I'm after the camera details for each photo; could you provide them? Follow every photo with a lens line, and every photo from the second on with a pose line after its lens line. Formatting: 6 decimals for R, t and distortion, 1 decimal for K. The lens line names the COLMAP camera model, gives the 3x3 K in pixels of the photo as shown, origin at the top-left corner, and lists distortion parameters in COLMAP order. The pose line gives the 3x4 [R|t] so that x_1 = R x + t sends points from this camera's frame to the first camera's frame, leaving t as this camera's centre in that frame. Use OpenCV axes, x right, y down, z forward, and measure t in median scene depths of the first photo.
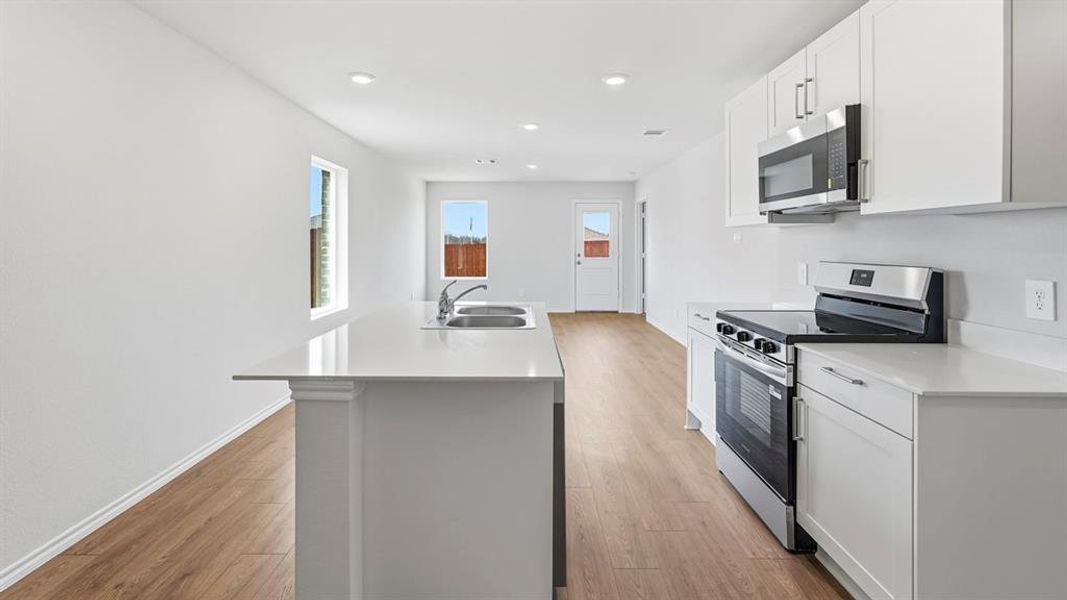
lens RADIAL K [[471.2, 0, 538.2], [0, 471.2, 239.8], [0, 0, 1]] dist [0.002703, 0.000411]
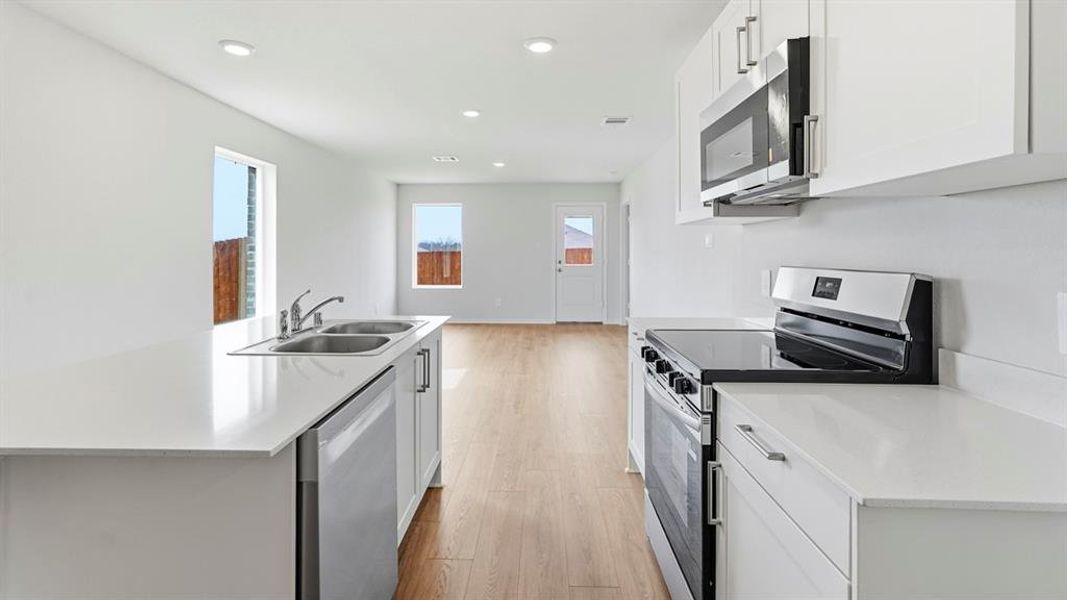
lens RADIAL K [[473.8, 0, 534.1], [0, 473.8, 247.5], [0, 0, 1]] dist [-0.001494, 0.000363]
pose [[0.999495, -0.000635, -0.031775, 0.221875], [0.000608, 0.999999, -0.000853, 0.015713], [0.031776, 0.000834, 0.999495, 0.216768]]
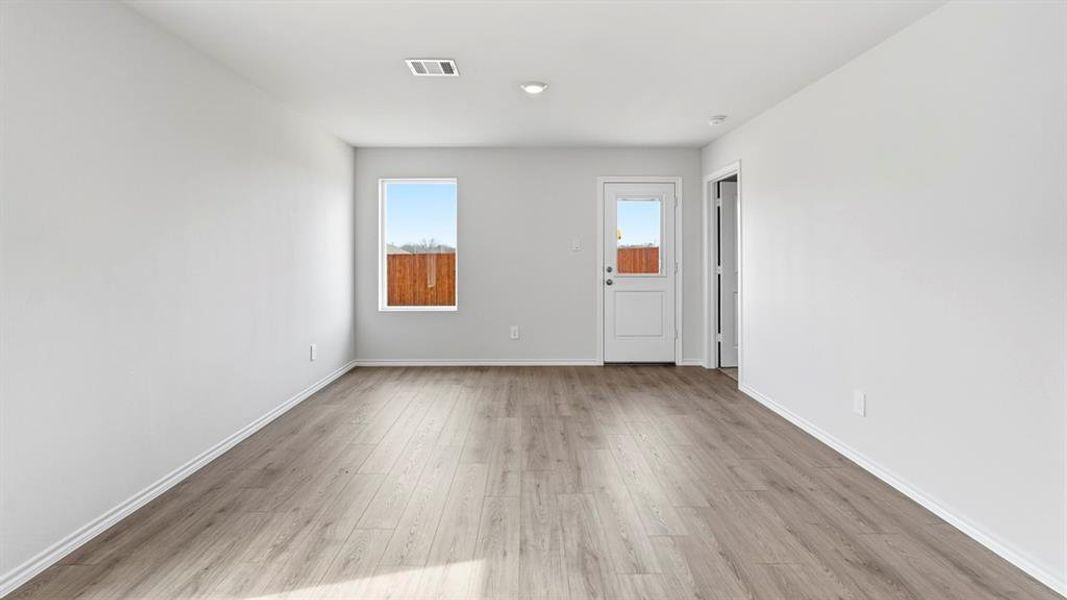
lens RADIAL K [[473.8, 0, 534.1], [0, 473.8, 247.5], [0, 0, 1]] dist [-0.001494, 0.000363]
pose [[0.999993, -0.003614, 0.001149, -0.034094], [0.003620, 0.999981, -0.005086, 0.024483], [-0.001130, 0.005090, 0.999986, 1.346065]]
